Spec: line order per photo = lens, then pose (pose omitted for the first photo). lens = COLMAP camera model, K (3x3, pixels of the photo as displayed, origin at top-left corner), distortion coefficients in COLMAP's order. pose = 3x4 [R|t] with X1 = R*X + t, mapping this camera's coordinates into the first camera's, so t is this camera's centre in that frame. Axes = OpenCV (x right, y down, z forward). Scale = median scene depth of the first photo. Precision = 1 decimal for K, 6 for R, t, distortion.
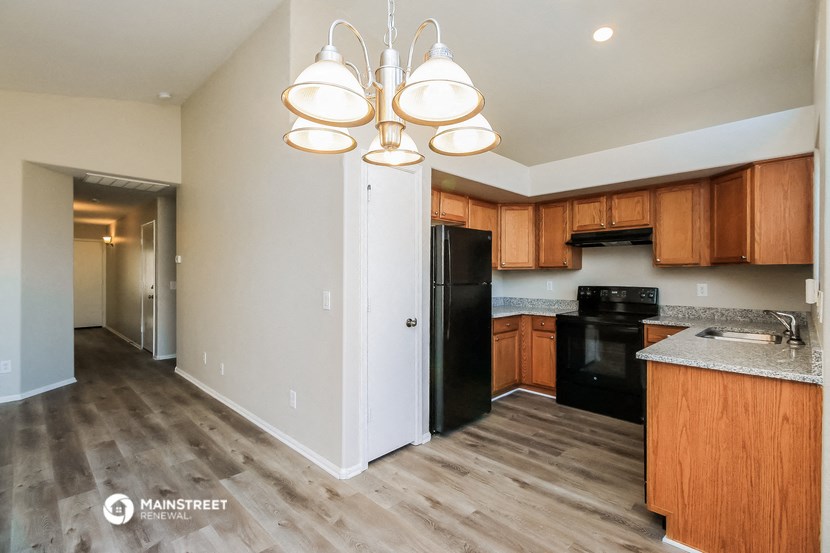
lens RADIAL K [[377.7, 0, 413.1], [0, 377.7, 276.5], [0, 0, 1]] dist [0.010921, -0.002962]
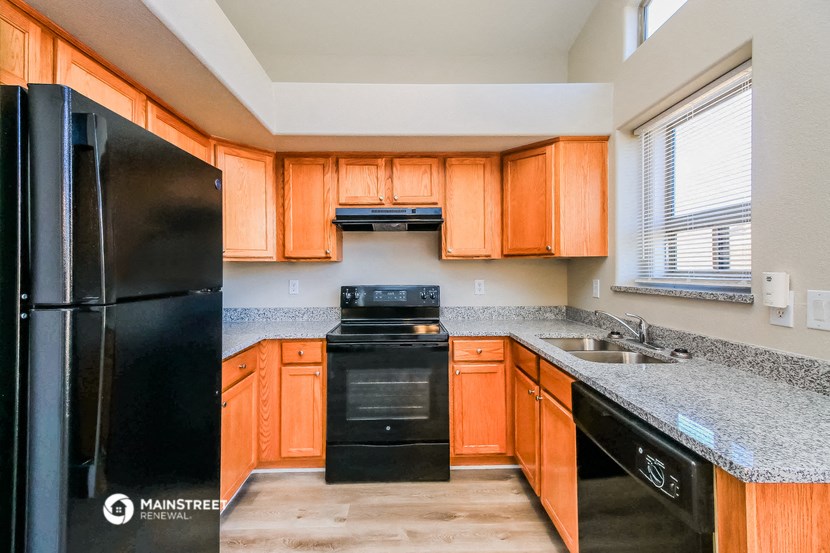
lens RADIAL K [[377.7, 0, 421.7], [0, 377.7, 268.6], [0, 0, 1]] dist [0.010921, -0.002962]
pose [[0.687551, -0.002418, 0.726132, 0.048927], [0.010396, 0.999925, -0.006514, -0.001403], [-0.726061, 0.012027, 0.687525, 0.517965]]
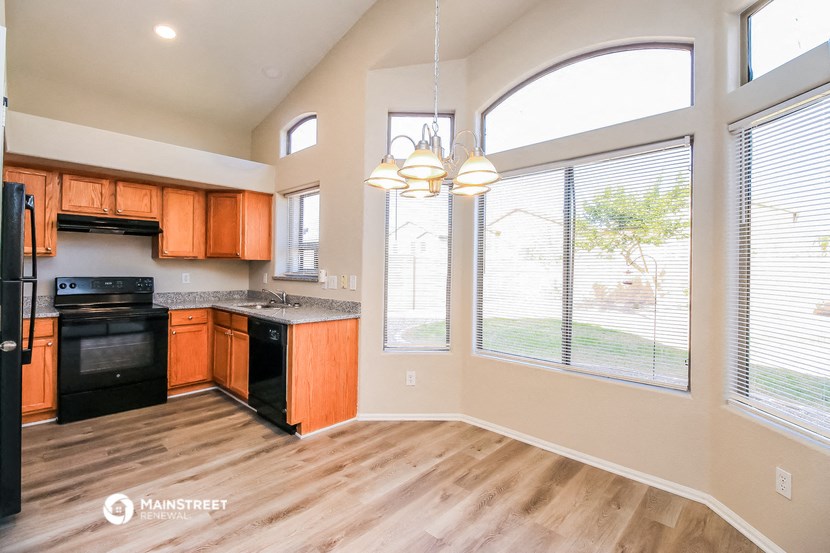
lens RADIAL K [[377.7, 0, 405.0], [0, 377.7, 269.8], [0, 0, 1]] dist [0.010921, -0.002962]
pose [[0.011320, -0.002876, 0.999932, -0.456090], [-0.008941, 0.999956, 0.002977, -0.001046], [-0.999896, -0.008974, 0.011293, 0.291734]]
